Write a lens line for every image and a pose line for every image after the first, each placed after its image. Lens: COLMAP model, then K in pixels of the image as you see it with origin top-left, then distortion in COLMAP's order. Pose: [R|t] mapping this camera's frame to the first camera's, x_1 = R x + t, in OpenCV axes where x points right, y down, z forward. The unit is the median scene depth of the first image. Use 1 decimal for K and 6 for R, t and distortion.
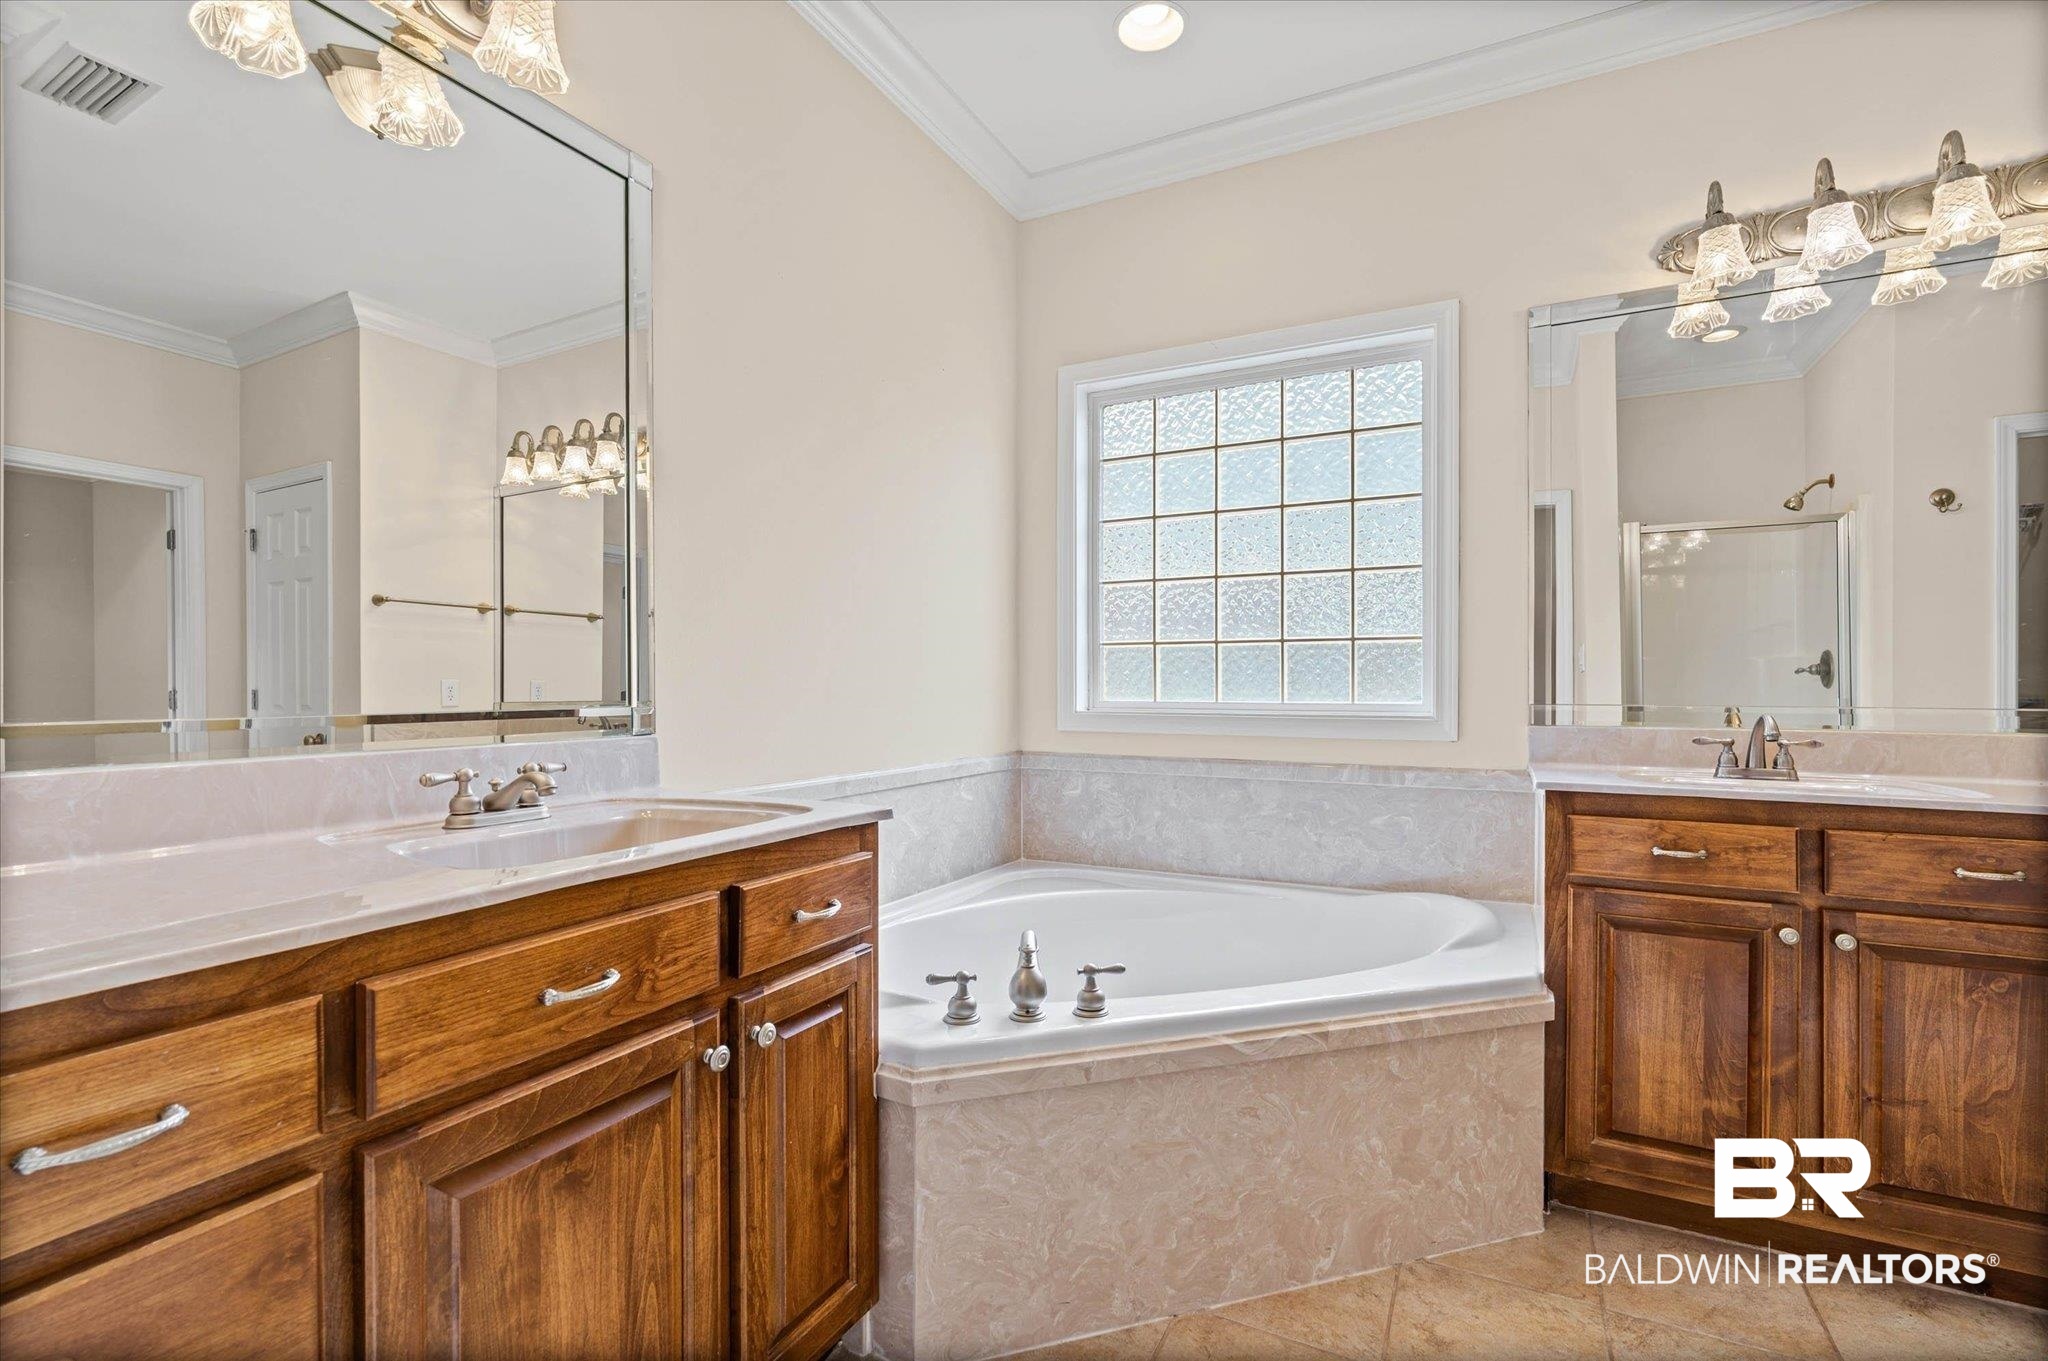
lens RADIAL K [[936.9, 0, 1025.5], [0, 936.9, 685.6], [0, 0, 1]] dist [-0.007979, -0.000180]
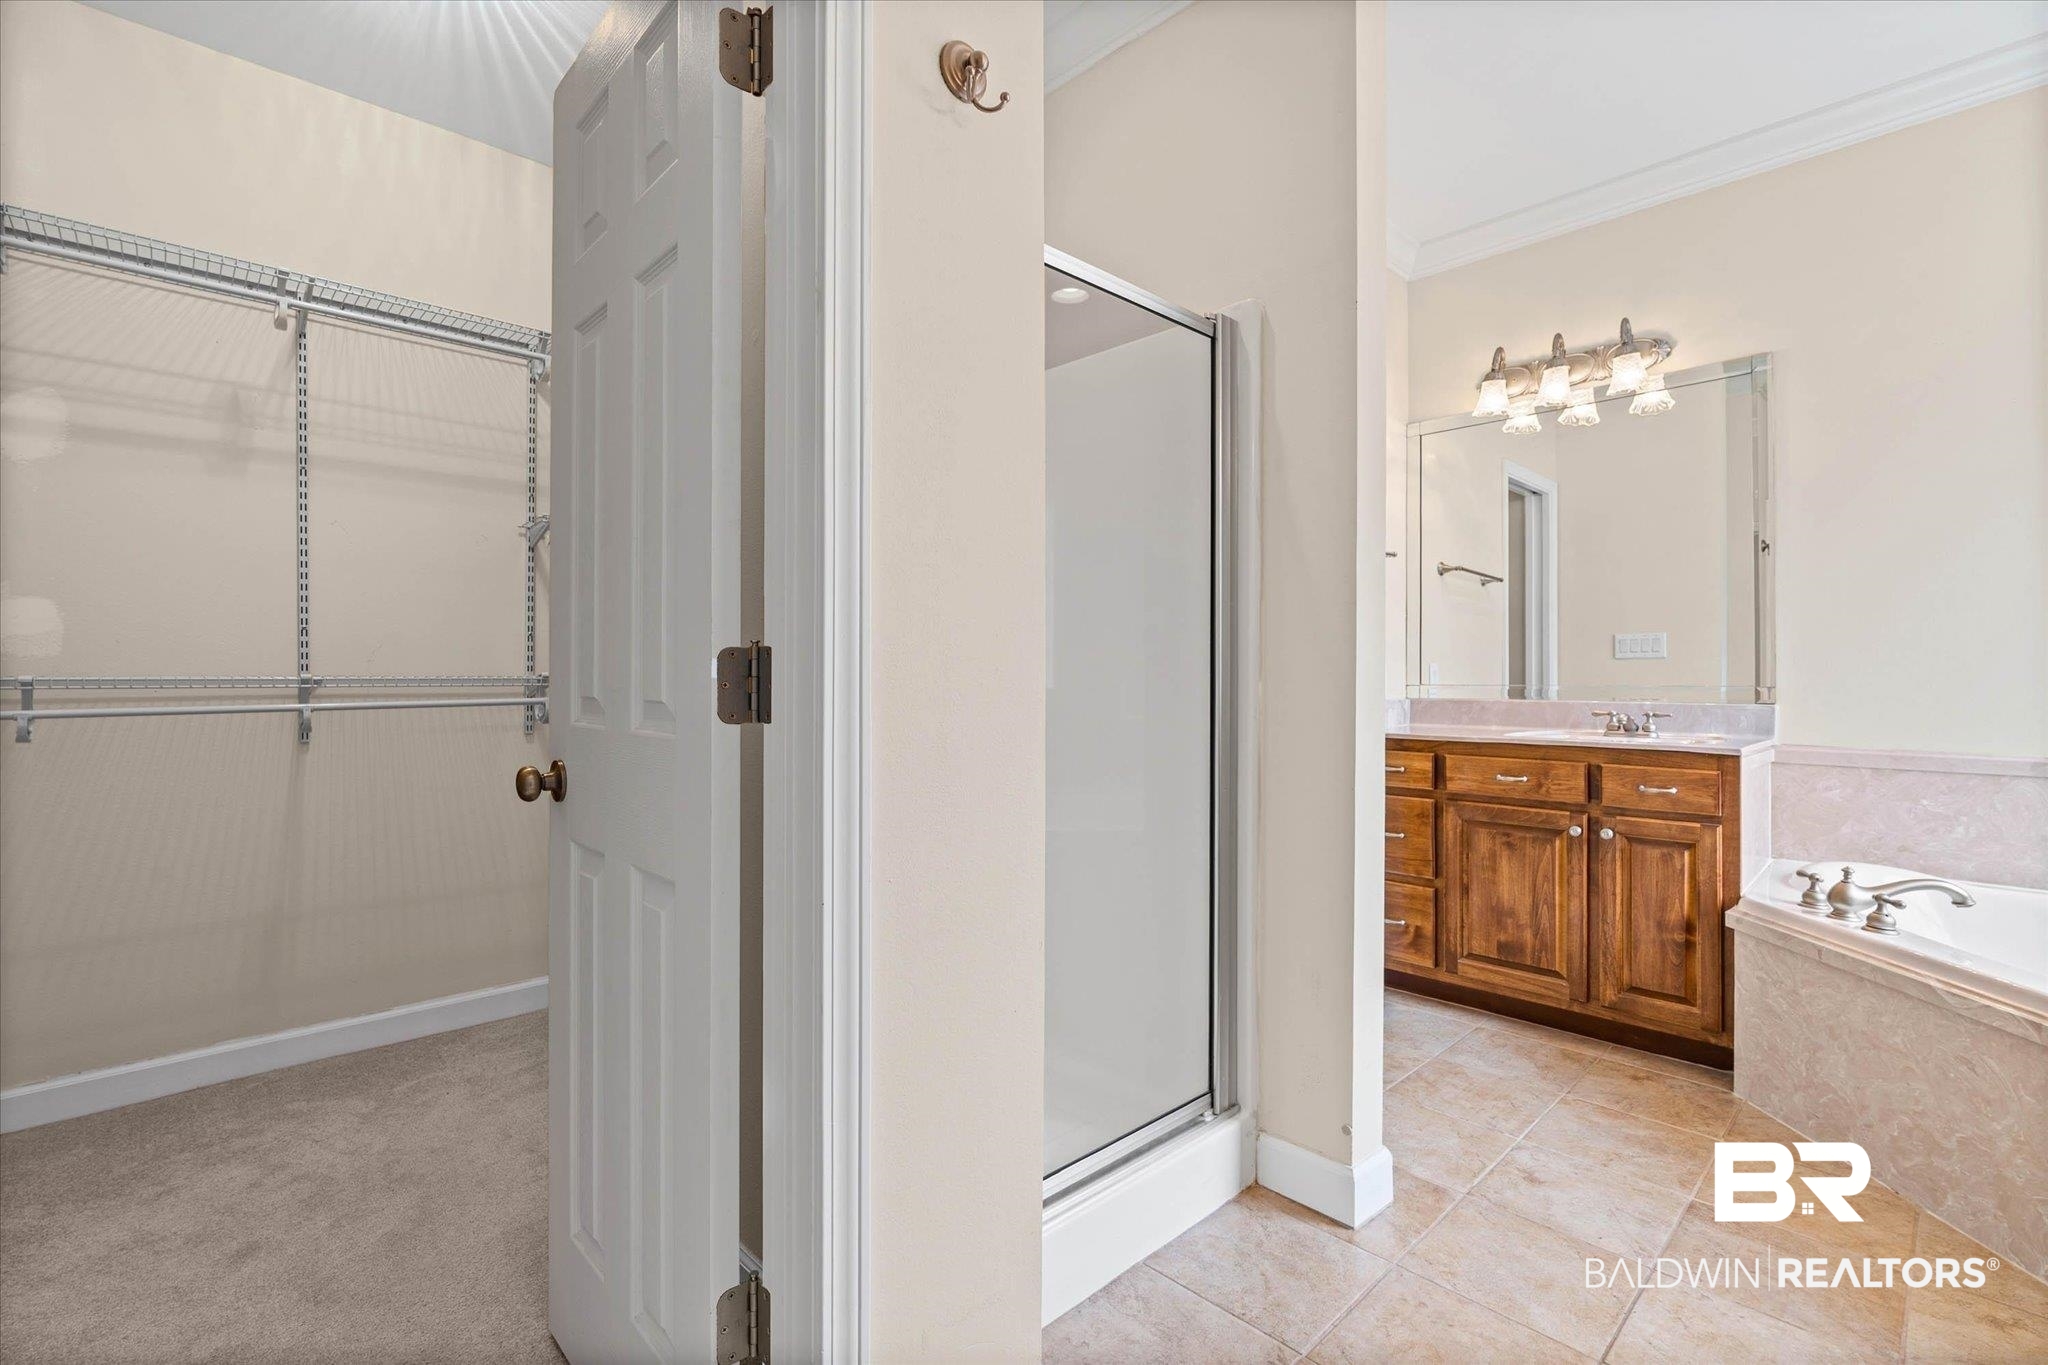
lens RADIAL K [[921.0, 0, 1024.0], [0, 921.0, 682.5], [0, 0, 1]] dist [-0.005623, -0.000253]
pose [[-0.330881, 0.007519, -0.943643, 2.451619], [-0.002433, 0.999958, 0.008821, 0.004808], [0.943669, 0.005215, -0.330849, 0.471732]]
